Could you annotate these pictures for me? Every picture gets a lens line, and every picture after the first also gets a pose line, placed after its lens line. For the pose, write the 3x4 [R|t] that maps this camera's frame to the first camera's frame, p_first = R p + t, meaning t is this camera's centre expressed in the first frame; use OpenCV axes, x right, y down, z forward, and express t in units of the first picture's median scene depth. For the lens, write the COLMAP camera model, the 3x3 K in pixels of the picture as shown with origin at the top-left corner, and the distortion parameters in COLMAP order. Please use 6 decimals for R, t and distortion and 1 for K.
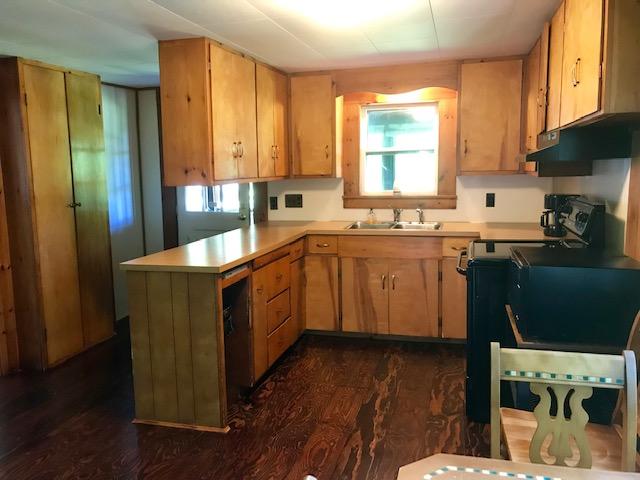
lens RADIAL K [[530.2, 0, 320.2], [0, 530.2, 237.3], [0, 0, 1]] dist [-0.031573, 0.038977]
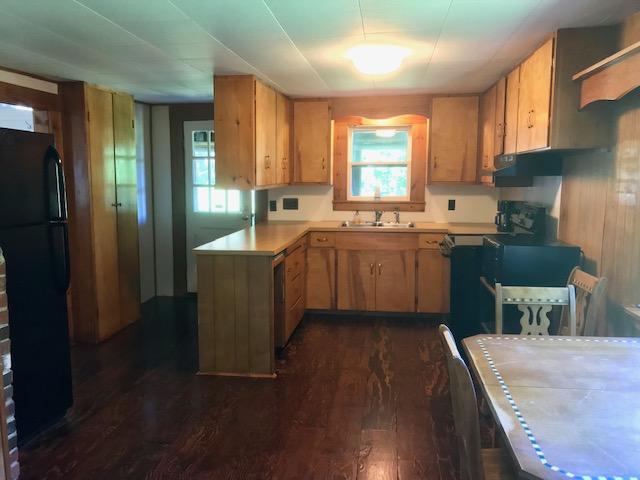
lens RADIAL K [[530.2, 0, 319.0], [0, 530.2, 241.1], [0, 0, 1]] dist [-0.031573, 0.038977]
pose [[0.991508, 0.002260, 0.130028, -0.188467], [-0.001615, 0.999986, -0.005067, 0.028067], [-0.130038, 0.004814, 0.991497, -0.254751]]
